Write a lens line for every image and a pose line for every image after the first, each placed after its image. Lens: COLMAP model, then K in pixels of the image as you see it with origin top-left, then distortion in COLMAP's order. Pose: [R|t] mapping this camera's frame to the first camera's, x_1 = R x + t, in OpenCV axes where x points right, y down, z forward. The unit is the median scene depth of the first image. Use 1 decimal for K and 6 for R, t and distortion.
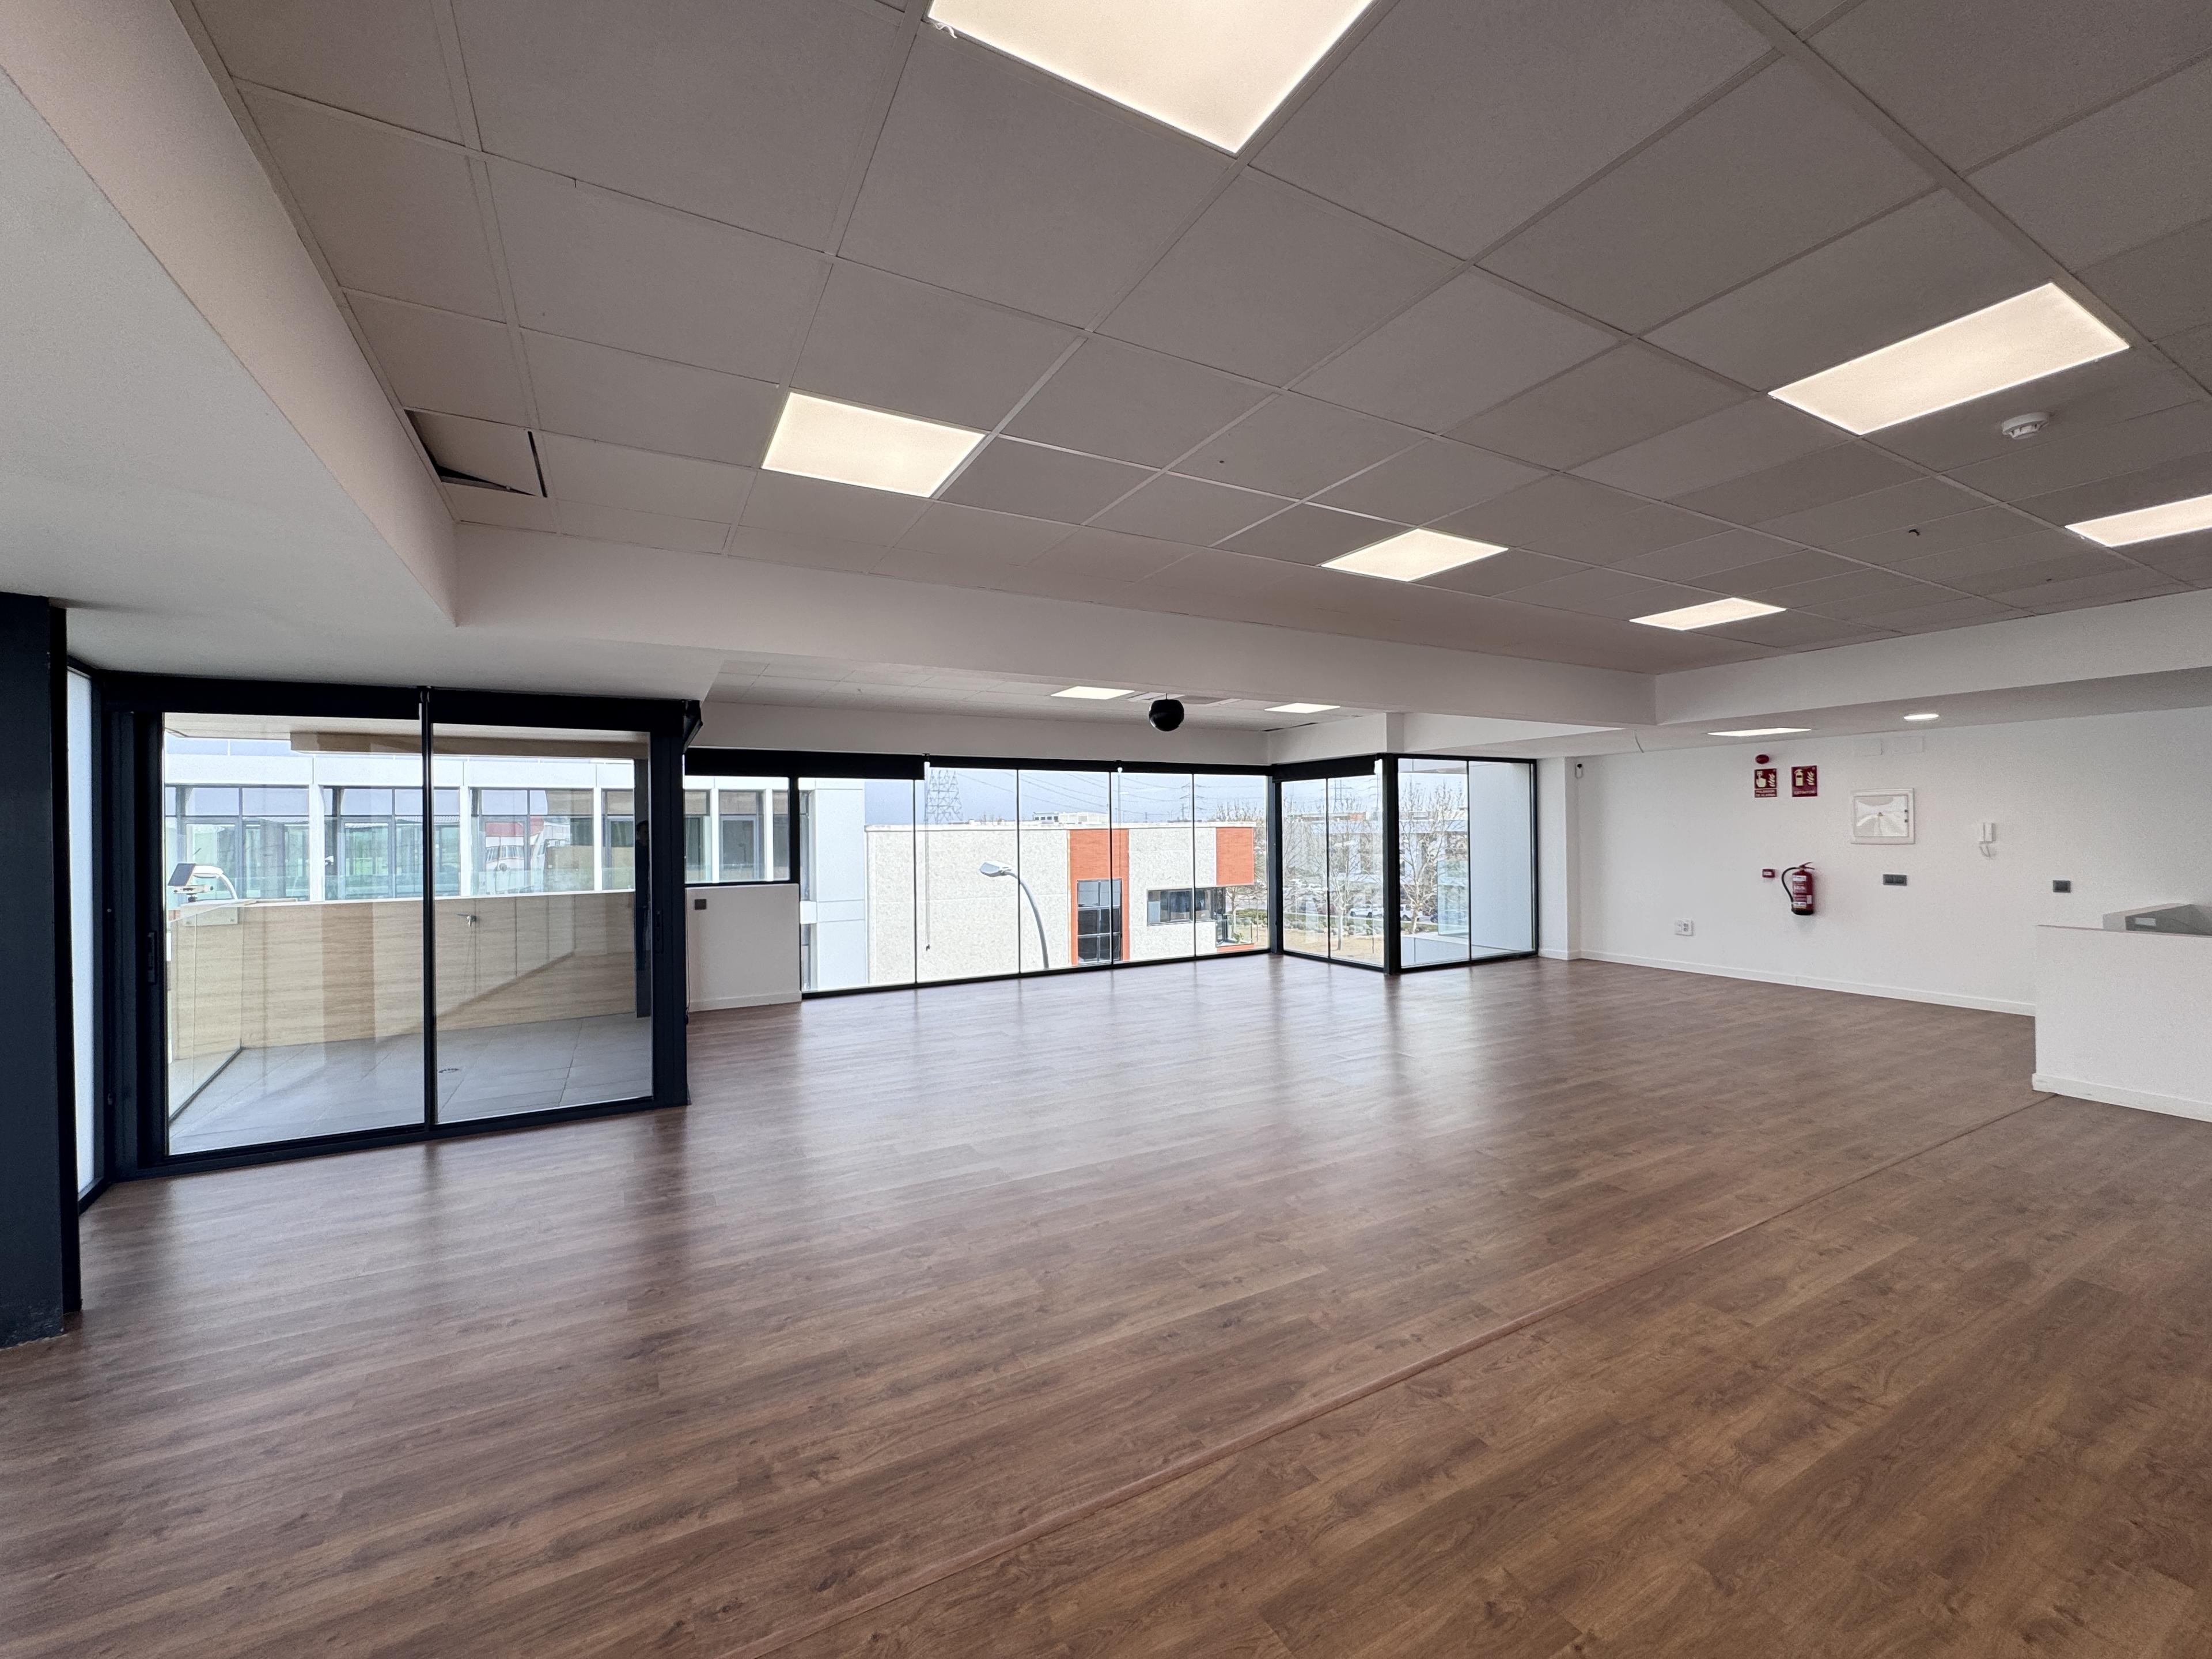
lens RADIAL K [[876.2, 0, 1098.3], [0, 876.2, 832.9], [0, 0, 1]] dist [-0.006256, 0.000684]
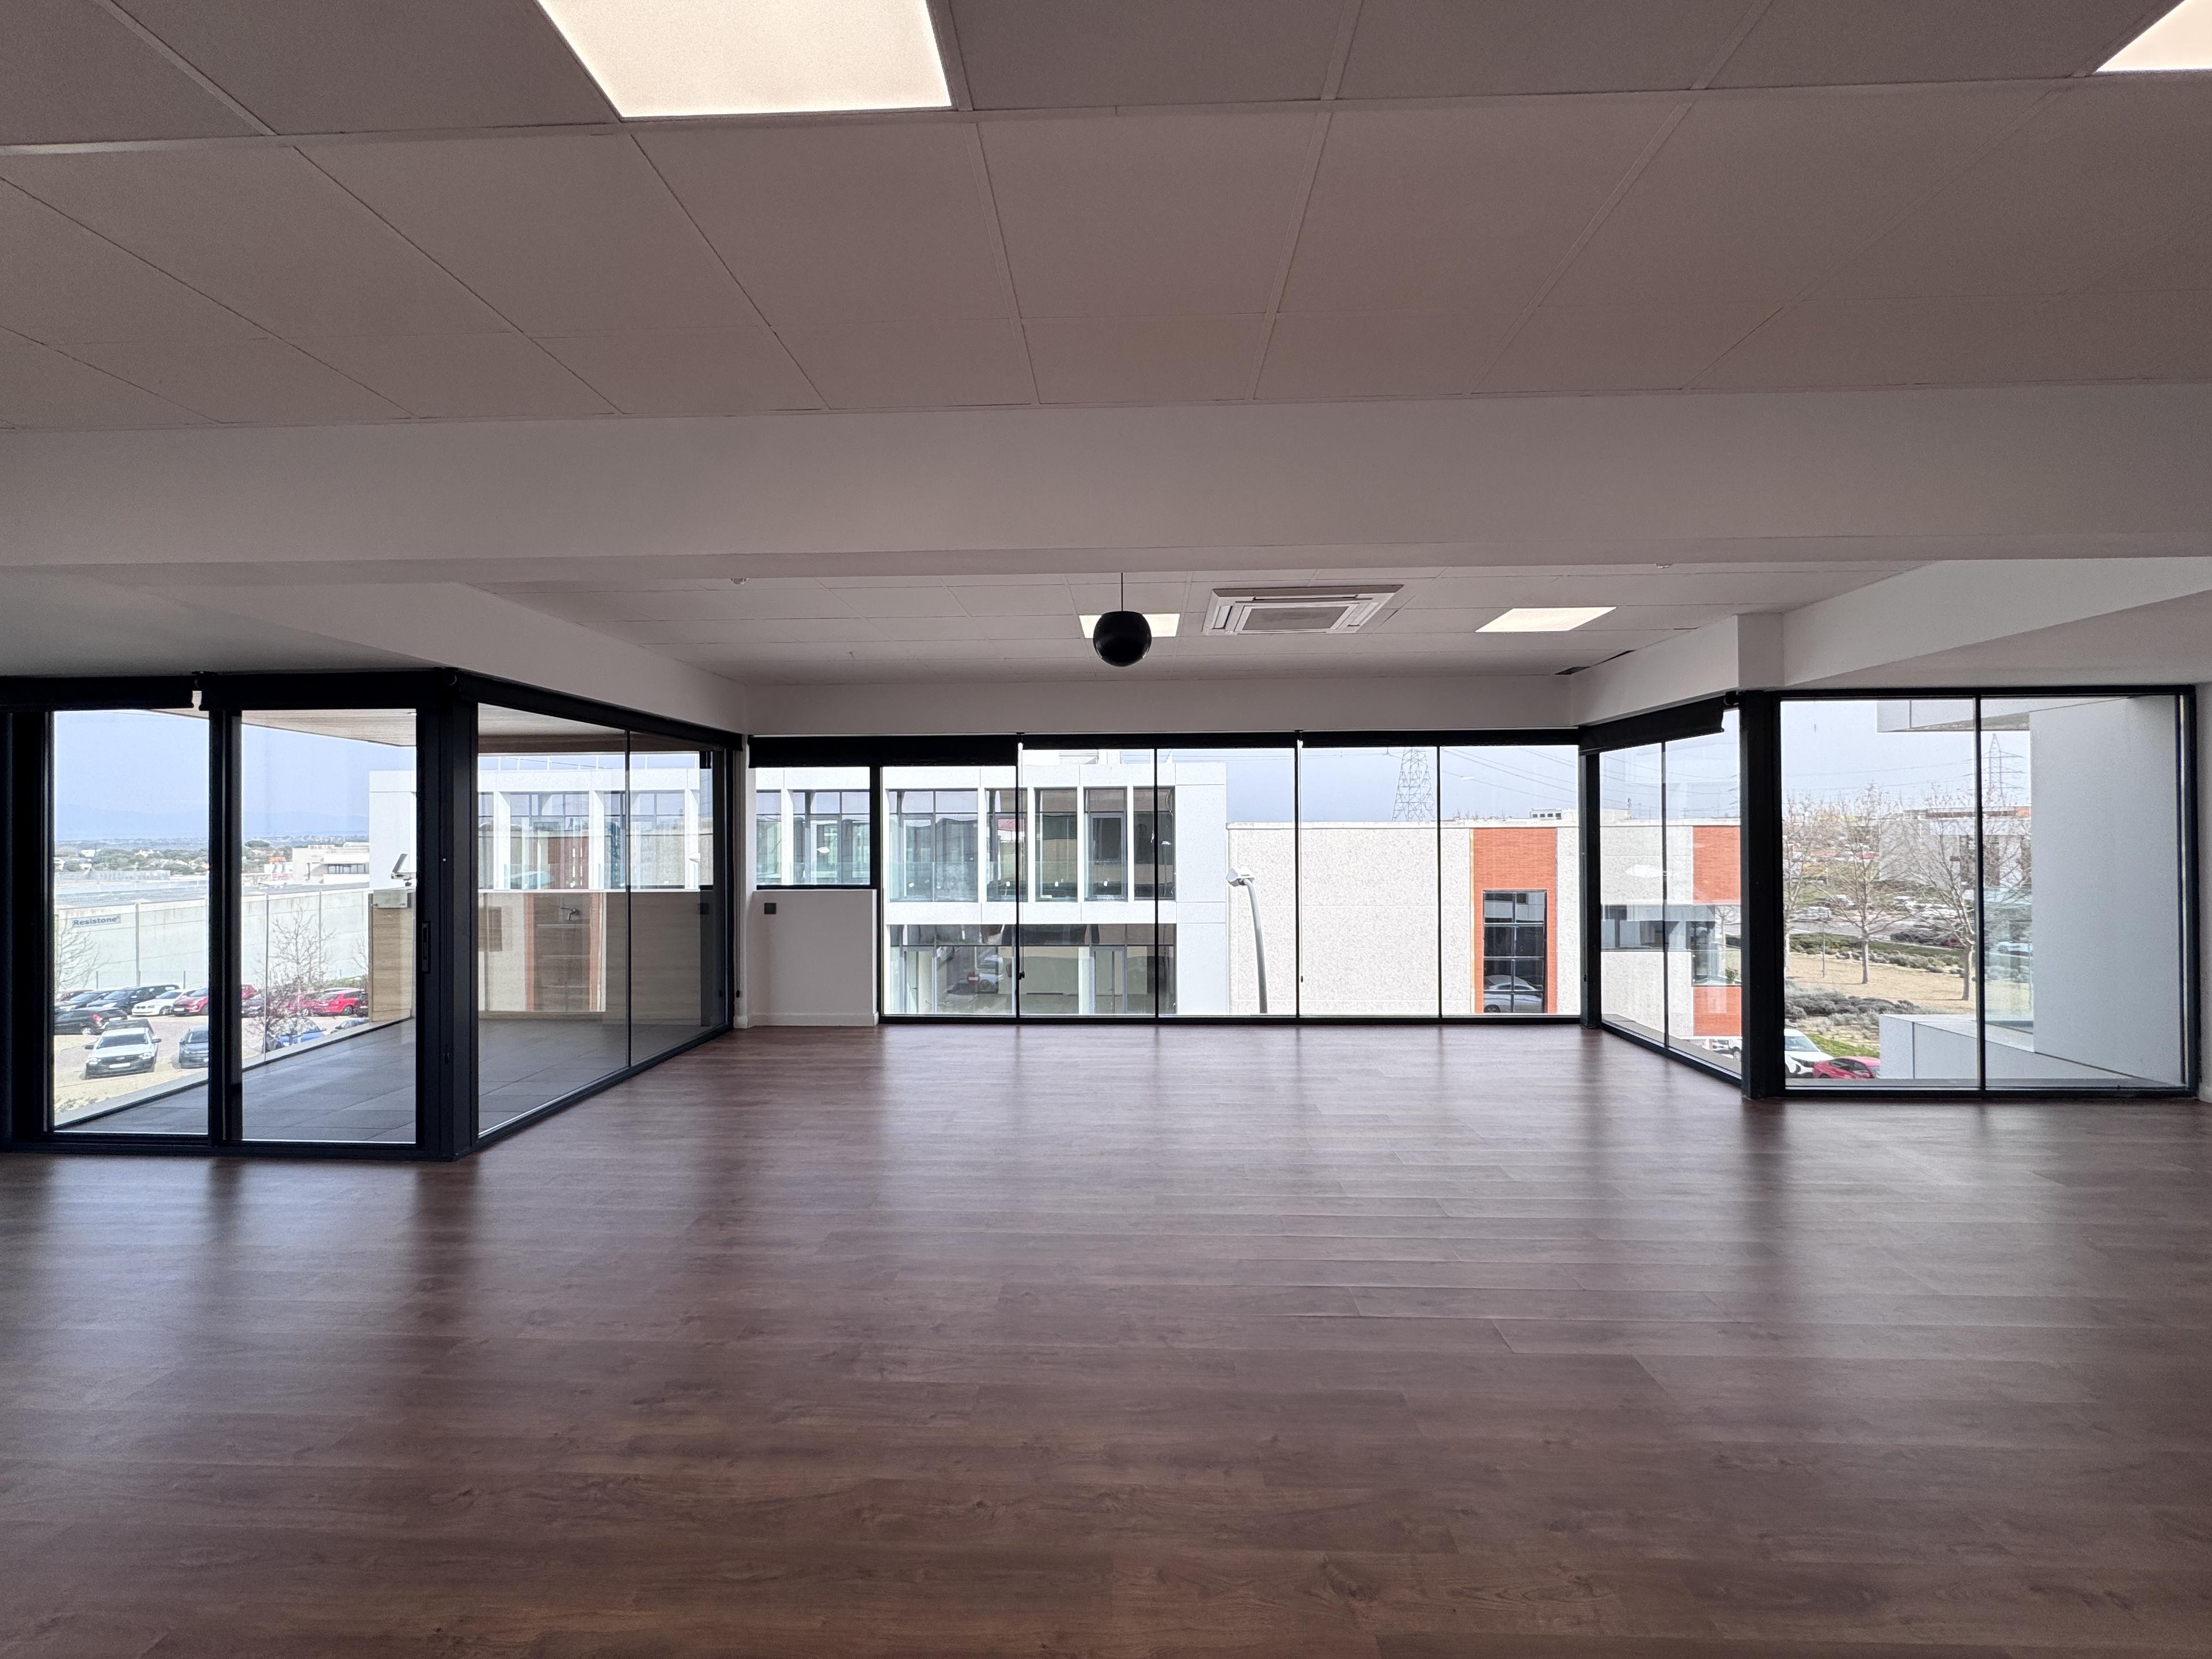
lens RADIAL K [[876.2, 0, 1108.9], [0, 876.2, 828.4], [0, 0, 1]] dist [-0.006256, 0.000684]
pose [[0.861598, 0.004280, -0.507573, 0.245546], [-0.005295, 0.999986, -0.000556, -0.002701], [0.507564, 0.003167, 0.861608, 0.311075]]
